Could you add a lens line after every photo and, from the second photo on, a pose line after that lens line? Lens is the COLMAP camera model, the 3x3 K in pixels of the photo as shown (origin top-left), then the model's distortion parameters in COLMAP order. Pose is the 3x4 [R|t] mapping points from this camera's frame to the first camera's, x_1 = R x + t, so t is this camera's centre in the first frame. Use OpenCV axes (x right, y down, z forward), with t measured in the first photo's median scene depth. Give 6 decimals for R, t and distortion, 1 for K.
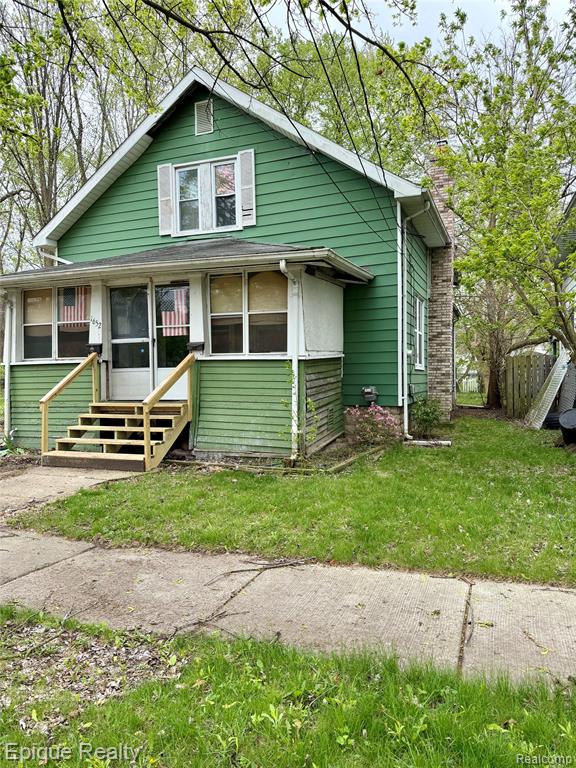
lens RADIAL K [[529.1, 0, 288.0], [0, 529.1, 384.0], [0, 0, 1]] dist [0.080753, -0.000586]
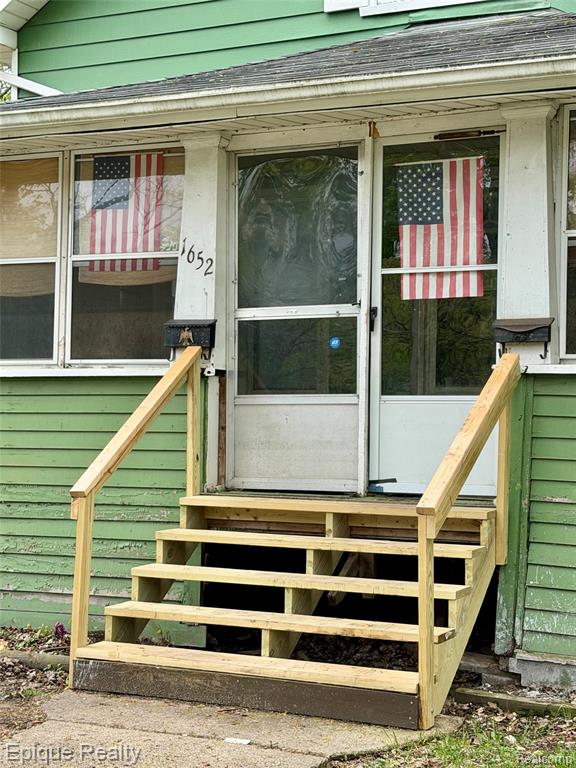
lens RADIAL K [[1357.1, 0, 288.0], [0, 1357.1, 384.0], [0, 0, 1]] dist [0.227569, -0.058252]
pose [[0.997219, 0.021801, -0.071270, -0.244520], [-0.024862, 0.998793, -0.042350, -0.000240], [0.070261, 0.044004, 0.996558, 0.155727]]
